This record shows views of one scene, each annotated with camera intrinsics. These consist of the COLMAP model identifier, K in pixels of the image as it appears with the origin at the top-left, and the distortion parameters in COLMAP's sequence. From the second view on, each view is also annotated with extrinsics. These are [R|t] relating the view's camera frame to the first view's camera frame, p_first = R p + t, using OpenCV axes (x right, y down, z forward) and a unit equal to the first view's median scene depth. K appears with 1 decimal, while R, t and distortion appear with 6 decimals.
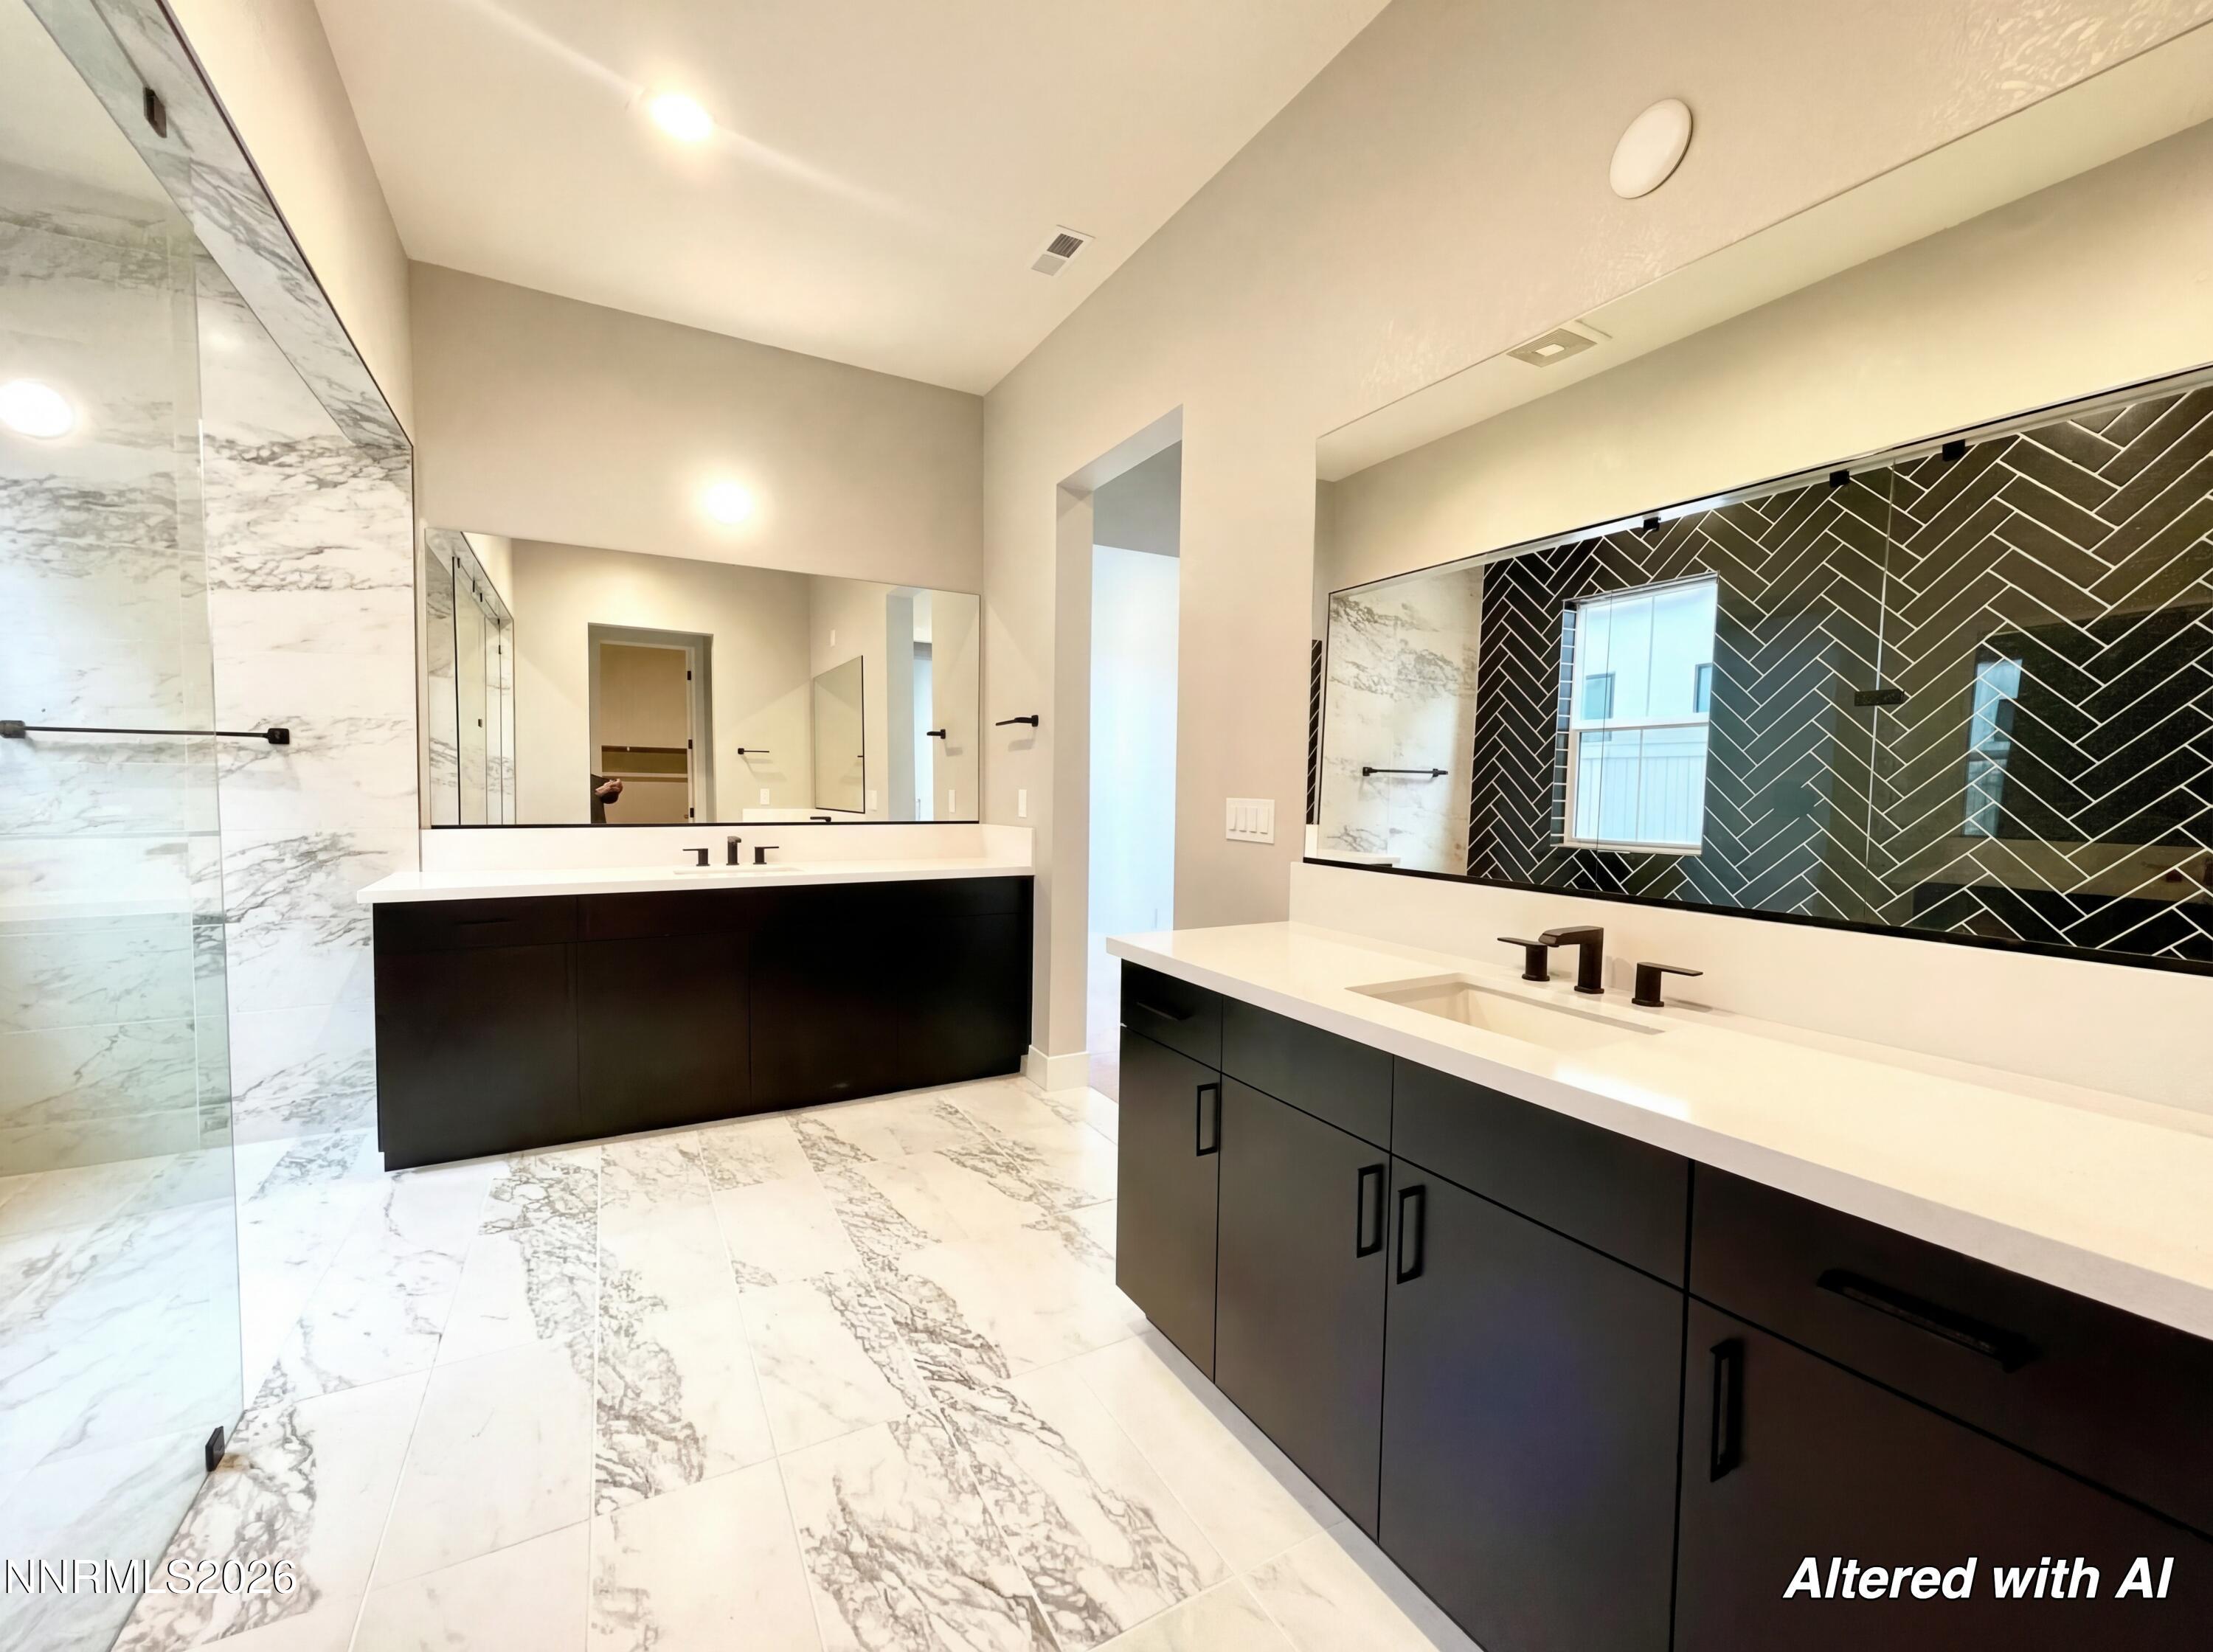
lens RADIAL K [[891.1, 0, 1105.9], [0, 891.1, 822.2], [0, 0, 1]] dist [-0.008572, 0.001469]
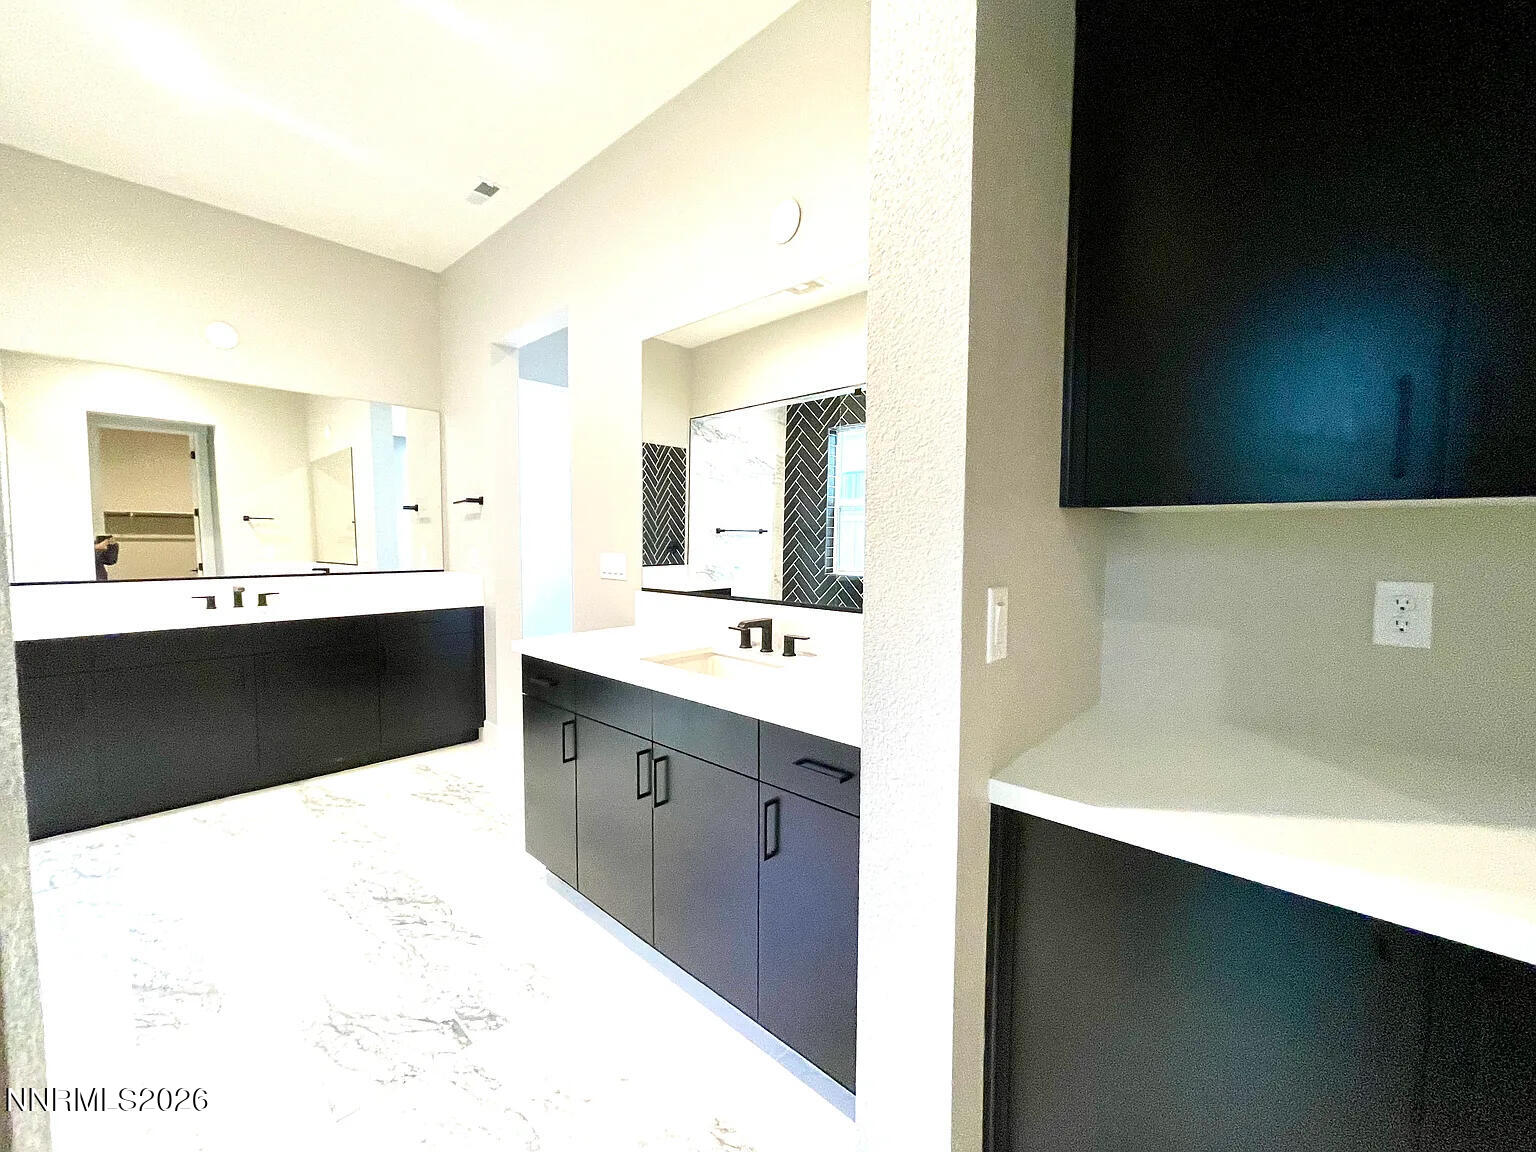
lens RADIAL K [[618.6, 0, 772.5], [0, 618.6, 571.1], [0, 0, 1]] dist [-0.008572, 0.001469]
pose [[0.951118, -0.028101, 0.307547, 0.058778], [0.023853, 0.999561, 0.017562, -0.004041], [-0.307906, -0.009368, 0.951371, -0.119824]]
